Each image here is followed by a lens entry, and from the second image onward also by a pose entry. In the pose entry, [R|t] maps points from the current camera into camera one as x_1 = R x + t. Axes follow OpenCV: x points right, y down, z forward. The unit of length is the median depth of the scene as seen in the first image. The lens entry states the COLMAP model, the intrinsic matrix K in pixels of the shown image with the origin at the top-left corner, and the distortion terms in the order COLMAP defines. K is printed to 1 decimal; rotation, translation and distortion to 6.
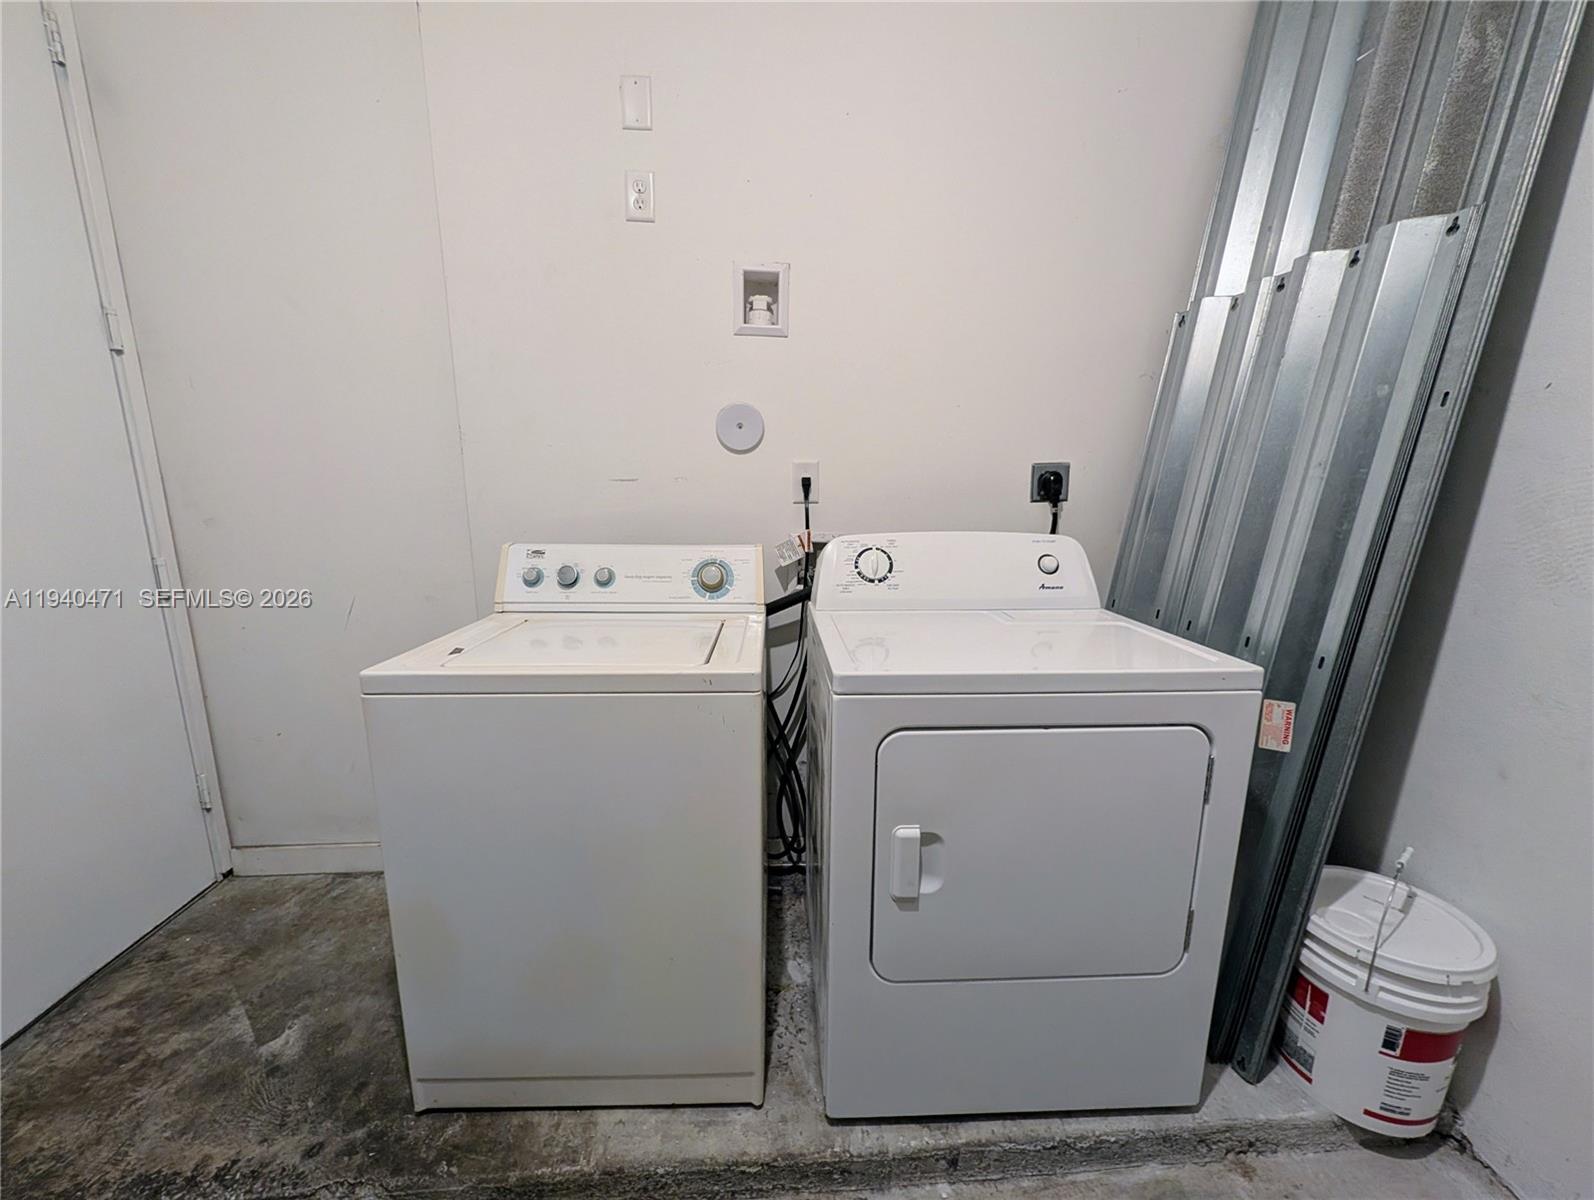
lens RADIAL K [[610.5, 0, 790.2], [0, 610.5, 608.3], [0, 0, 1]] dist [-0.001367, -0.000150]
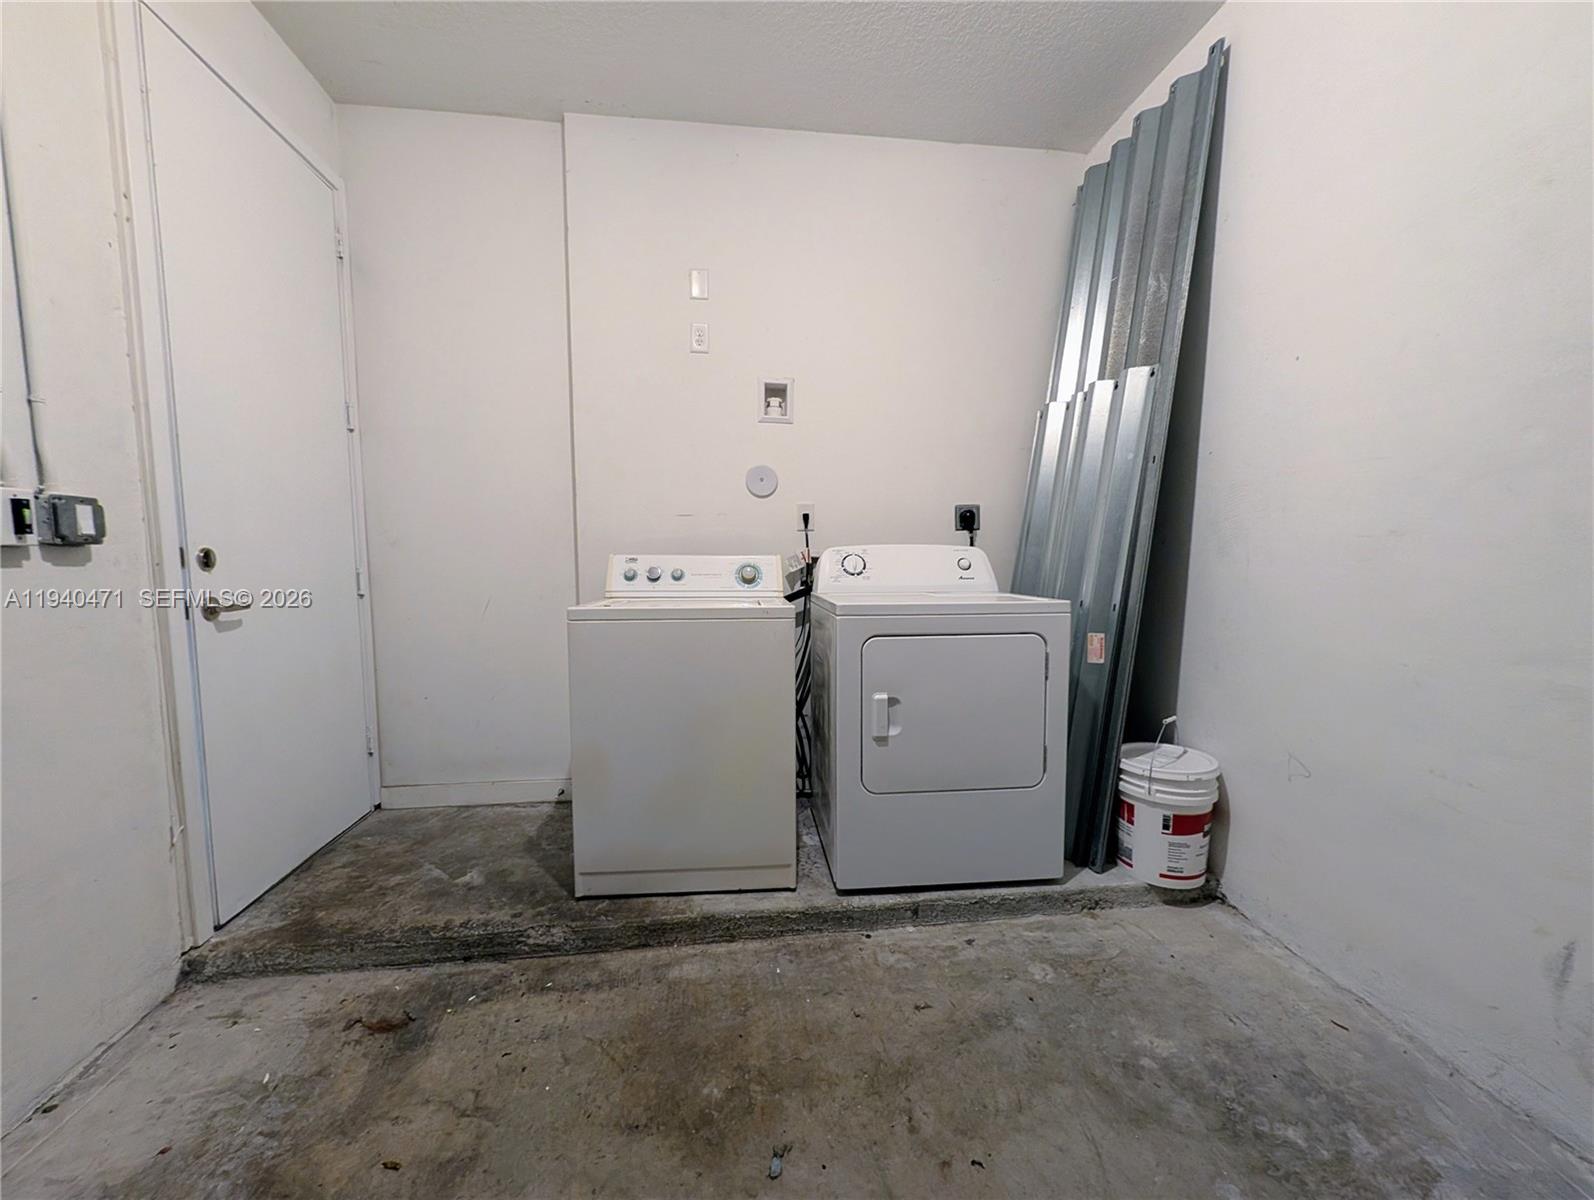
lens RADIAL K [[610.5, 0, 790.2], [0, 610.5, 608.3], [0, 0, 1]] dist [-0.001367, -0.000150]
pose [[0.998459, -0.010740, 0.054449, -0.135654], [0.016919, 0.993300, -0.114315, 0.262365], [-0.052857, 0.115060, 0.991951, -0.640393]]
